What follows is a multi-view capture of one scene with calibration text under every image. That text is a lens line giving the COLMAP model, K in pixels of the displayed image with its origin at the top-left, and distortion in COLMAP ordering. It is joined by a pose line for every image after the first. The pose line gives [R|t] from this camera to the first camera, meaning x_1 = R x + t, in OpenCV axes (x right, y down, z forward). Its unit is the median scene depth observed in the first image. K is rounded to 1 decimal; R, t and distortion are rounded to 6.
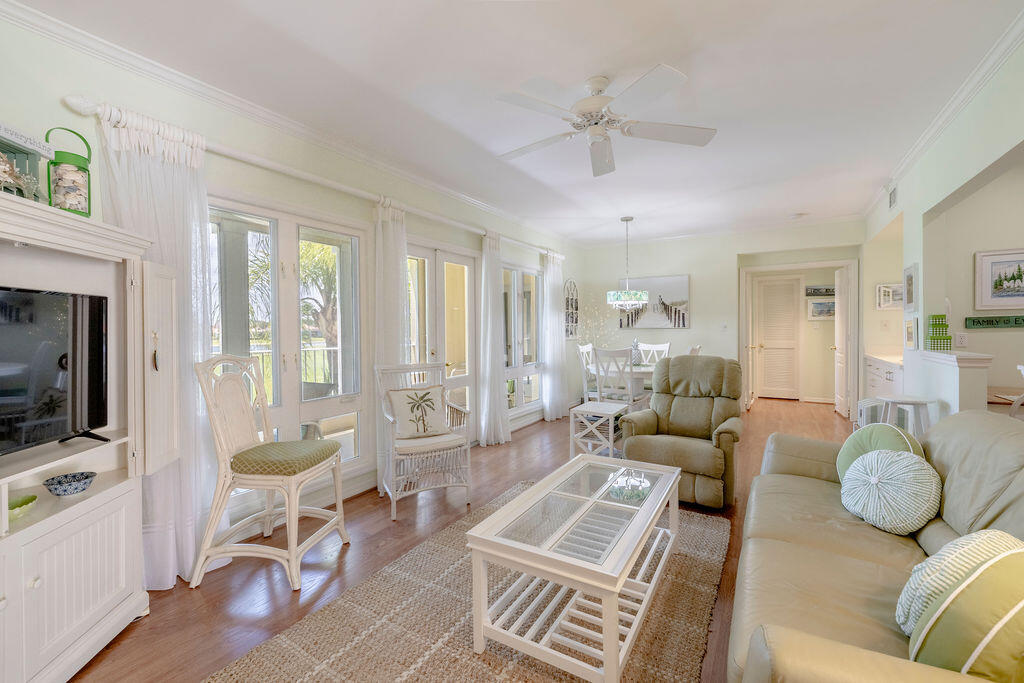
lens RADIAL K [[426.9, 0, 513.4], [0, 426.9, 333.9], [0, 0, 1]] dist [0.001442, 0.000273]
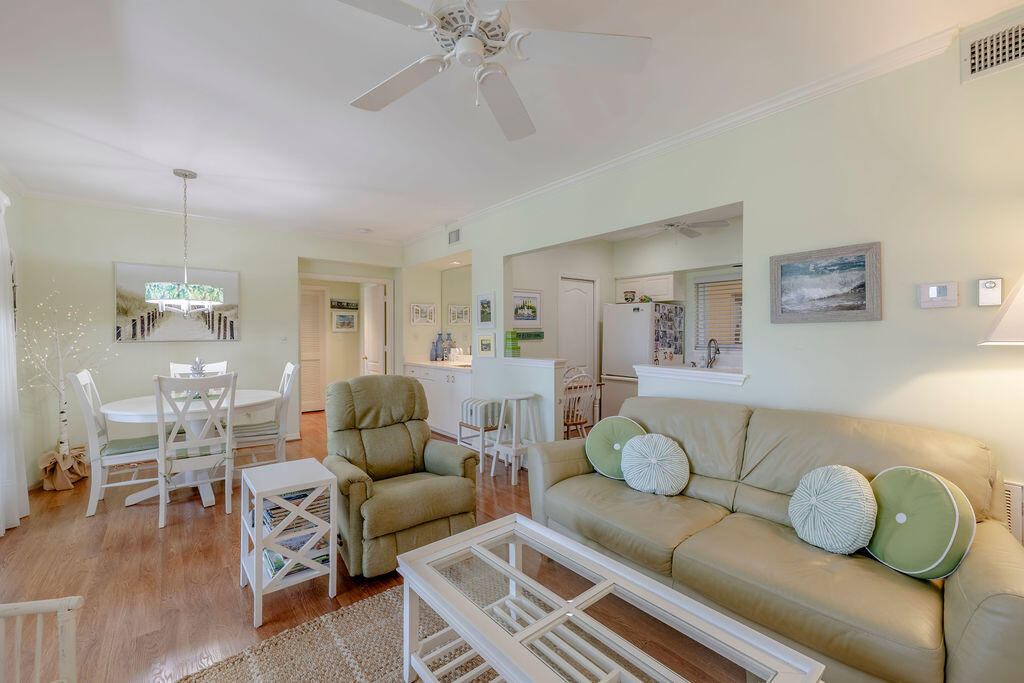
lens RADIAL K [[426.9, 0, 513.9], [0, 426.9, 335.3], [0, 0, 1]] dist [0.001442, 0.000273]
pose [[0.336534, 0.003343, 0.941665, -0.261196], [0.012967, 0.999882, -0.008184, -0.017855], [-0.941582, 0.014965, 0.336451, 0.468055]]
